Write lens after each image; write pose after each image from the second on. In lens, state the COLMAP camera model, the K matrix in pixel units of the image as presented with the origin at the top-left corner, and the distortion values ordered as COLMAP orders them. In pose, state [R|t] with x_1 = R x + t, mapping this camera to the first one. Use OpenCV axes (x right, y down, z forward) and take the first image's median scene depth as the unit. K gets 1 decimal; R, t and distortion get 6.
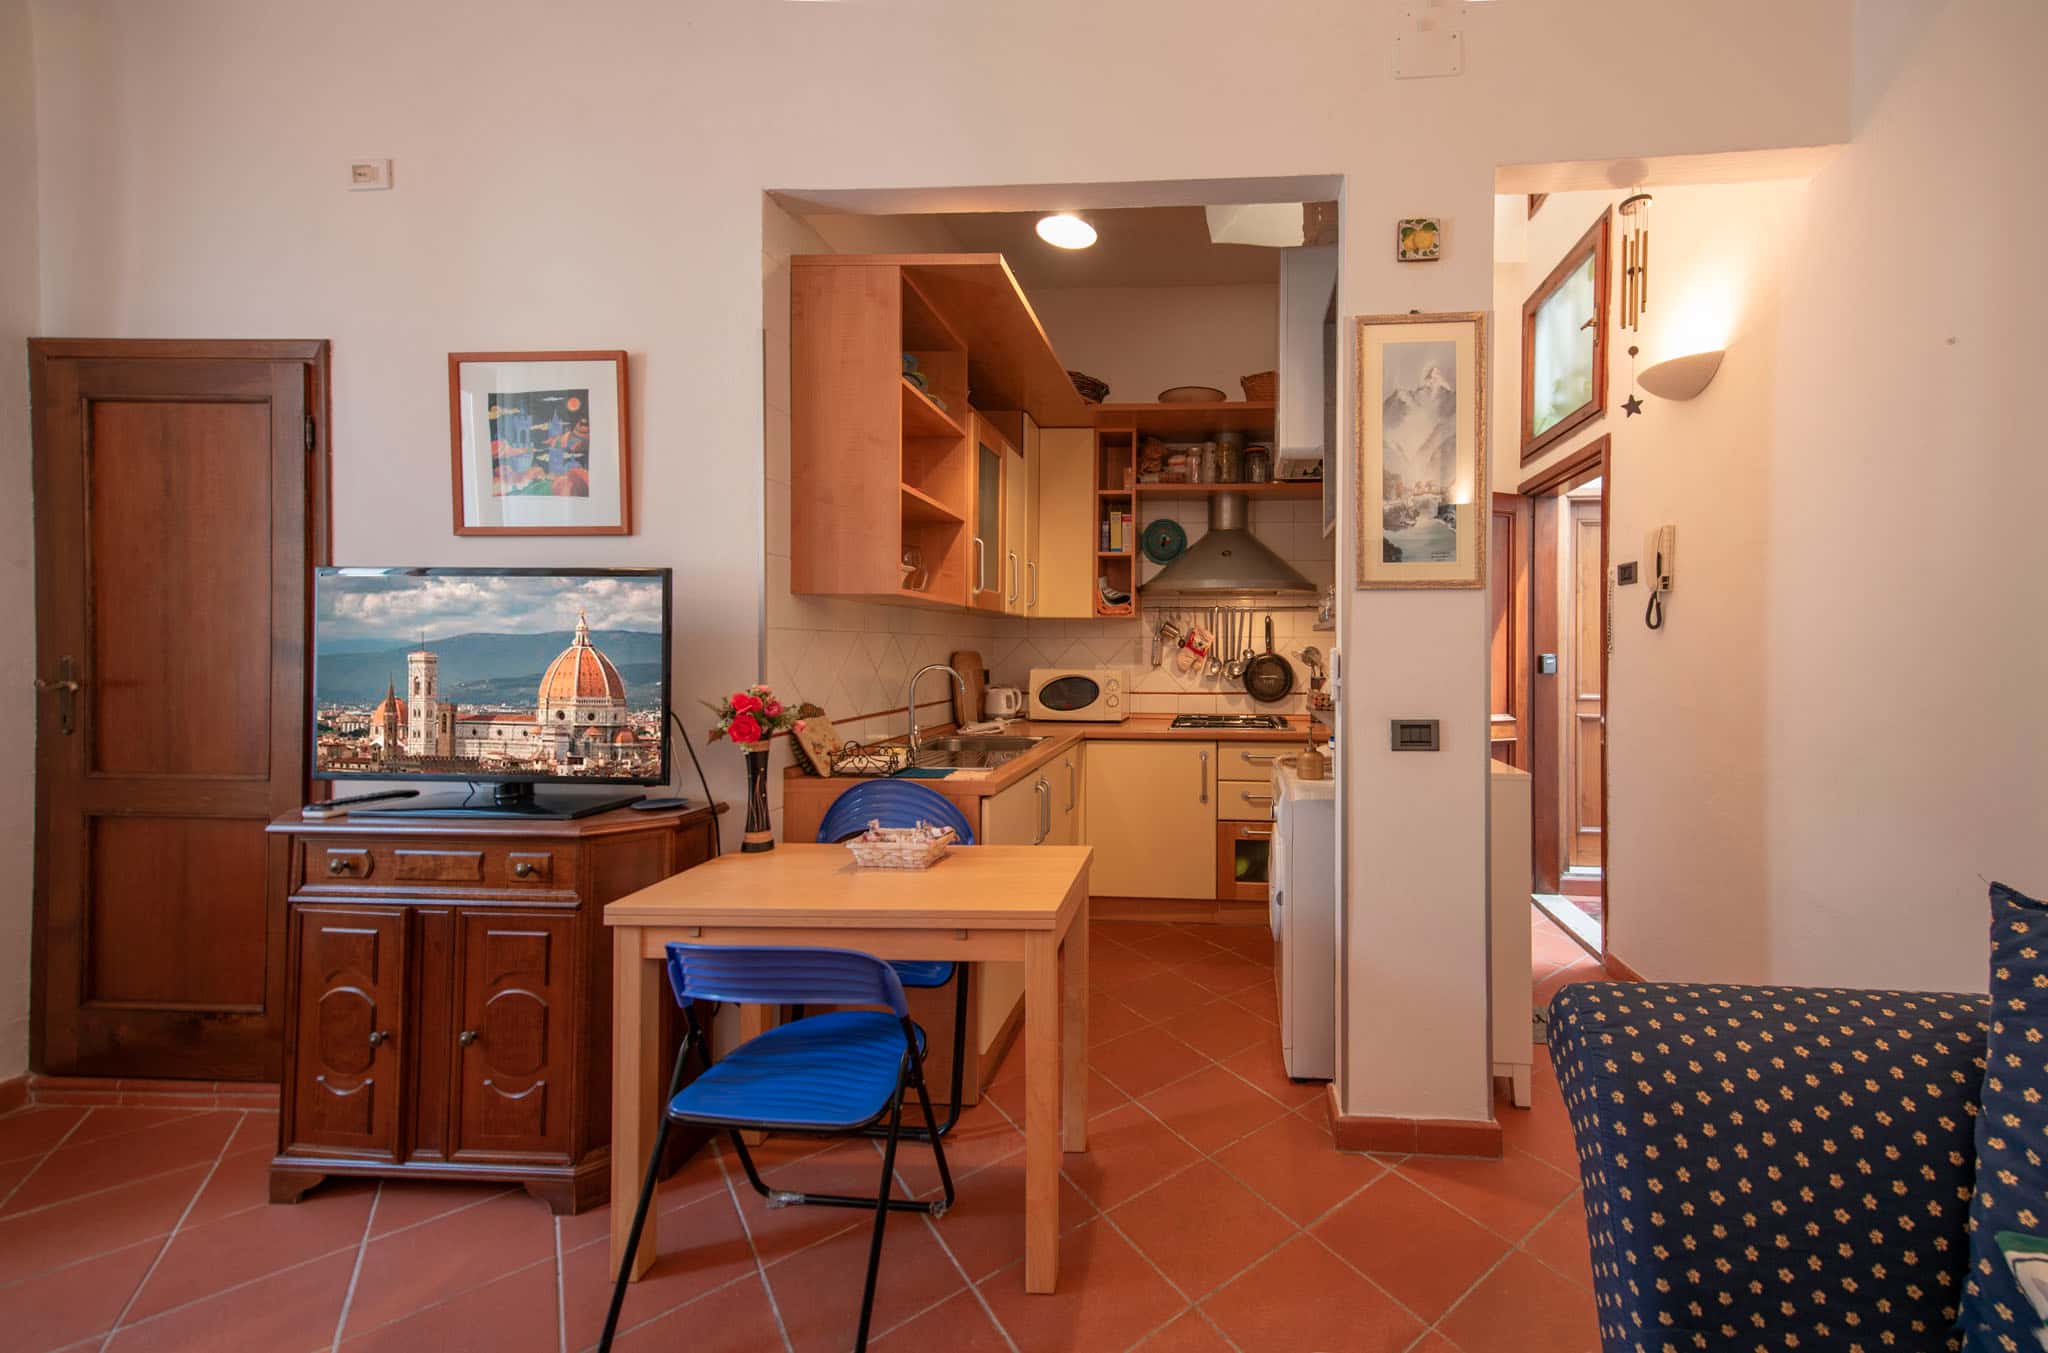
lens RADIAL K [[773.8, 0, 1181.8], [0, 773.8, 653.2], [0, 0, 1]] dist [0.018007, 0.000853]
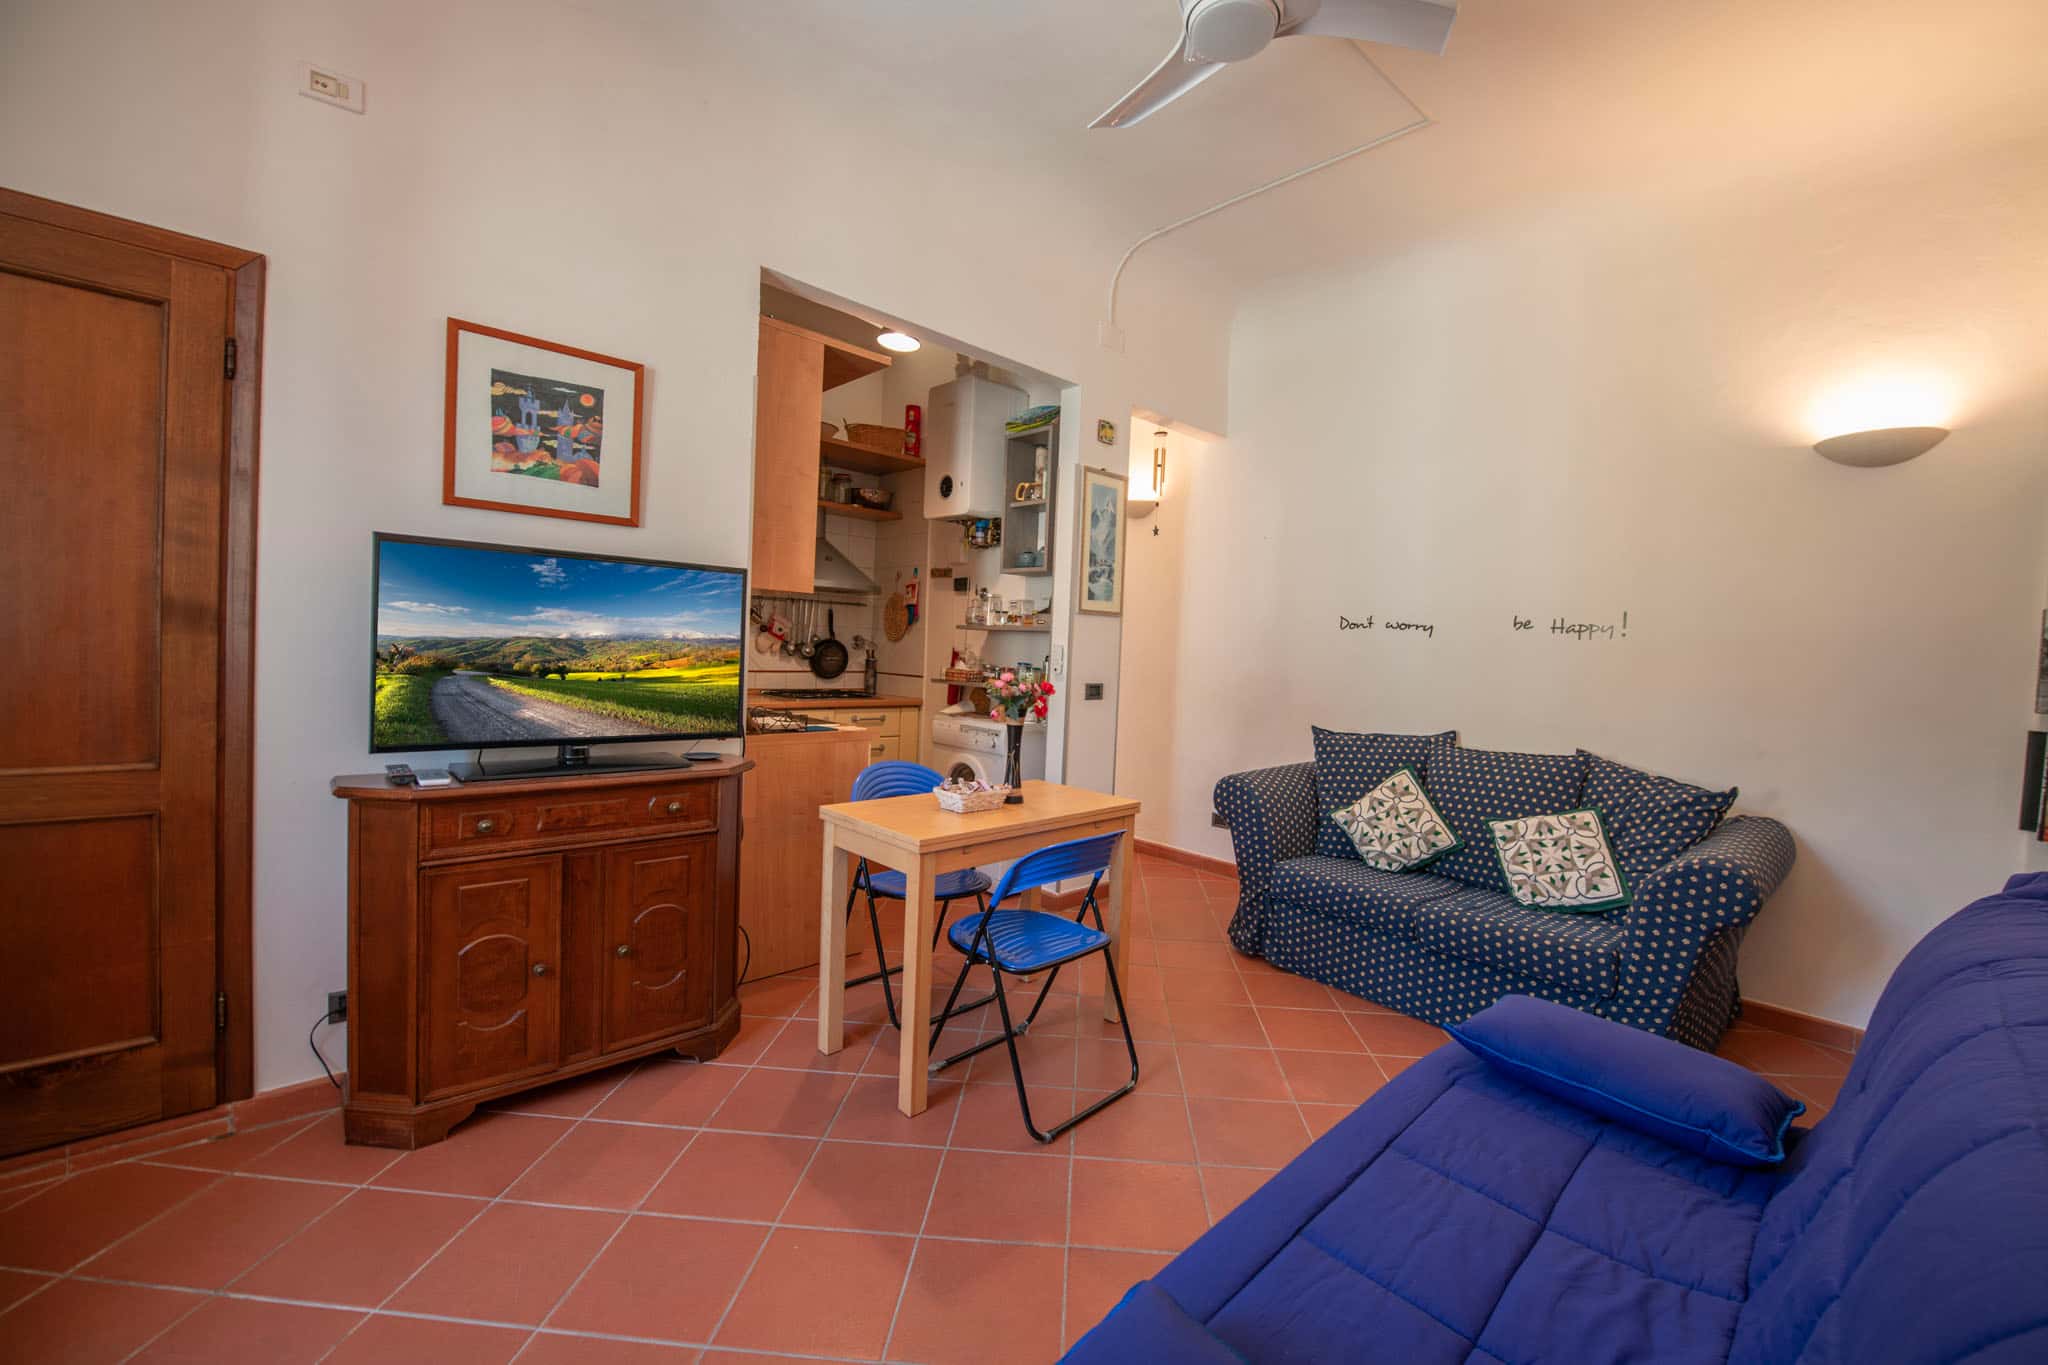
lens RADIAL K [[821.3, 0, 1058.8], [0, 821.3, 674.5], [0, 0, 1]] dist [-0.010029, -0.000397]
pose [[0.667016, 0.000671, 0.745043, -1.210966], [-0.038811, 0.998673, 0.033846, -0.001571], [-0.744032, -0.051491, 0.666157, -0.267117]]
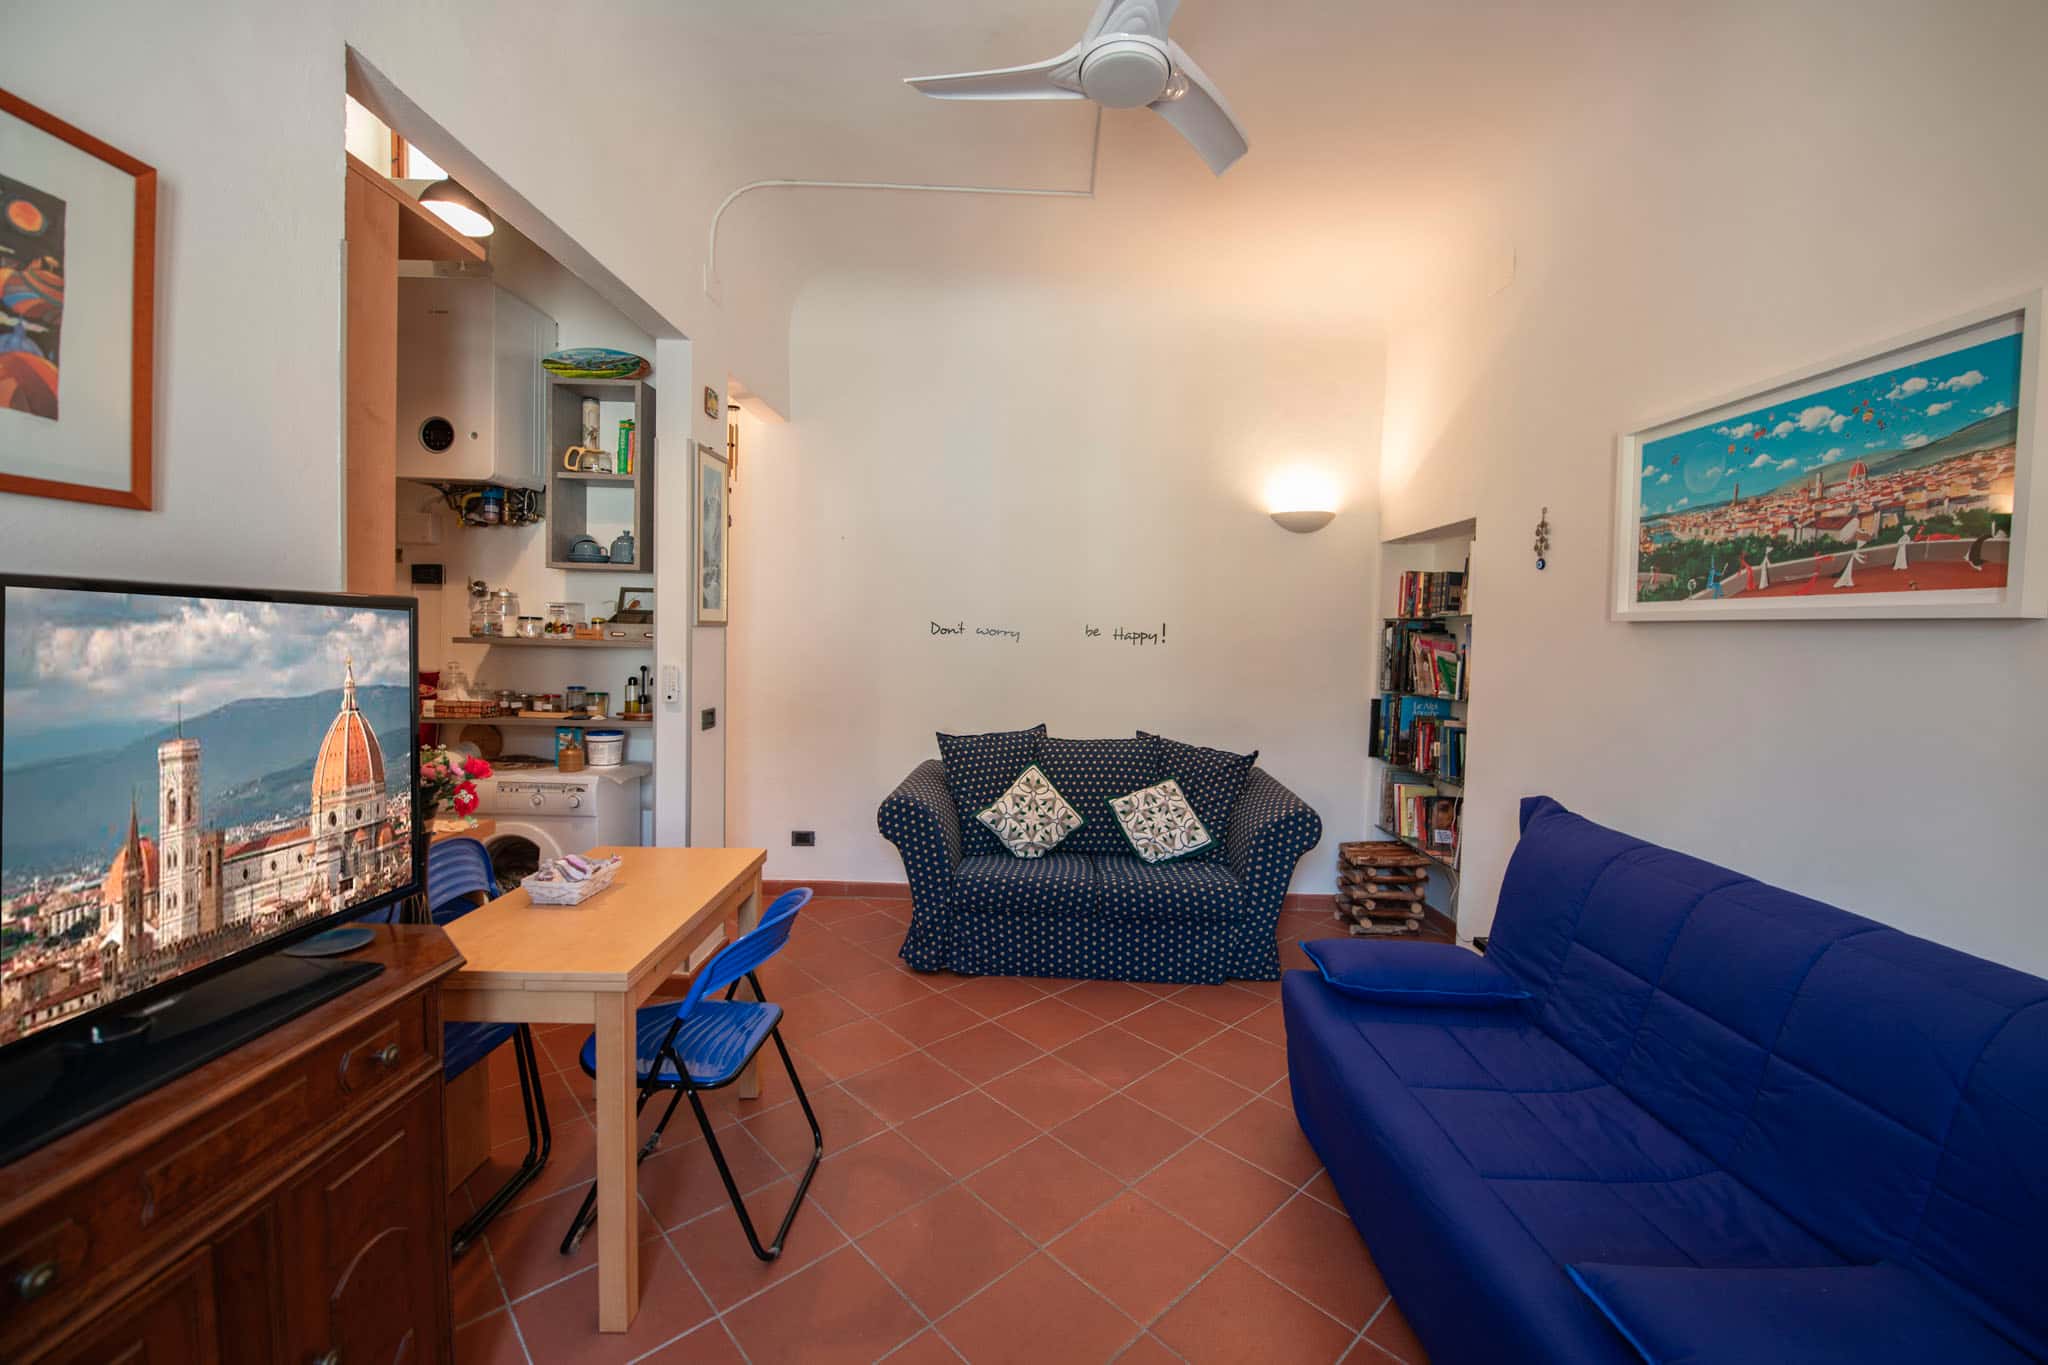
lens RADIAL K [[821.3, 0, 1053.6], [0, 821.3, 670.2], [0, 0, 1]] dist [-0.010029, -0.000397]
pose [[-0.079133, -0.045548, 0.995823, -1.355827], [-0.022158, 0.998789, 0.043923, -0.078296], [-0.996618, -0.018590, -0.080046, 0.418420]]
